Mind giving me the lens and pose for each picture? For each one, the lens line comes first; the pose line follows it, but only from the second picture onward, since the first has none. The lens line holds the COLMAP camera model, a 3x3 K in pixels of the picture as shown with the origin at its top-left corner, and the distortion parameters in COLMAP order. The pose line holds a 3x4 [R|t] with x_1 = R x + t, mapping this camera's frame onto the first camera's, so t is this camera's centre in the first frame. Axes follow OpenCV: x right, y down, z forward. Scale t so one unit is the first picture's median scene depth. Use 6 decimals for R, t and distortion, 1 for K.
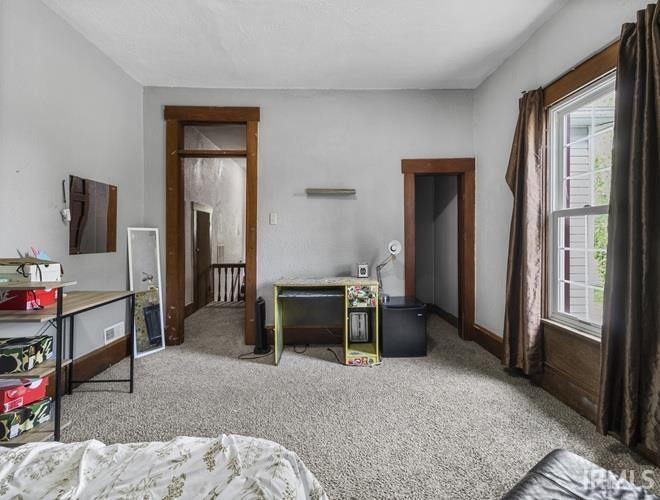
lens RADIAL K [[317.4, 0, 329.7], [0, 317.4, 227.7], [0, 0, 1]] dist [0.001726, -0.000118]
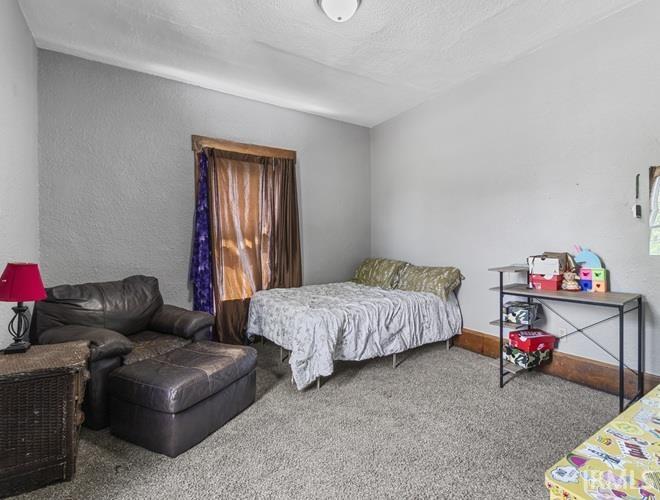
lens RADIAL K [[321.6, 0, 328.8], [0, 321.6, 247.1], [0, 0, 1]] dist [0.001761, 0.000258]
pose [[-0.841542, 0.018875, -0.539862, 0.591482], [0.024359, 0.999699, -0.003019, 0.055589], [0.539643, -0.015691, -0.841748, 1.722023]]
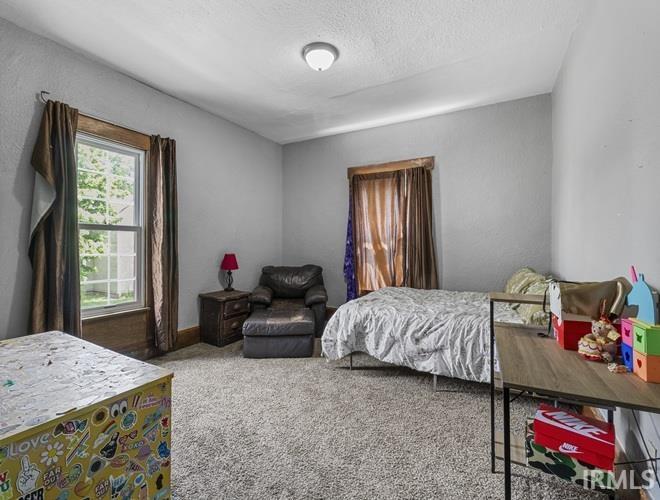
lens RADIAL K [[302.1, 0, 328.8], [0, 302.1, 246.5], [0, 0, 1]] dist [0.000347, -0.000204]
pose [[-0.874261, -0.002900, 0.485447, -0.803385], [-0.005711, 0.999974, -0.004311, 0.030196], [-0.485422, -0.006541, -0.874256, 1.947477]]
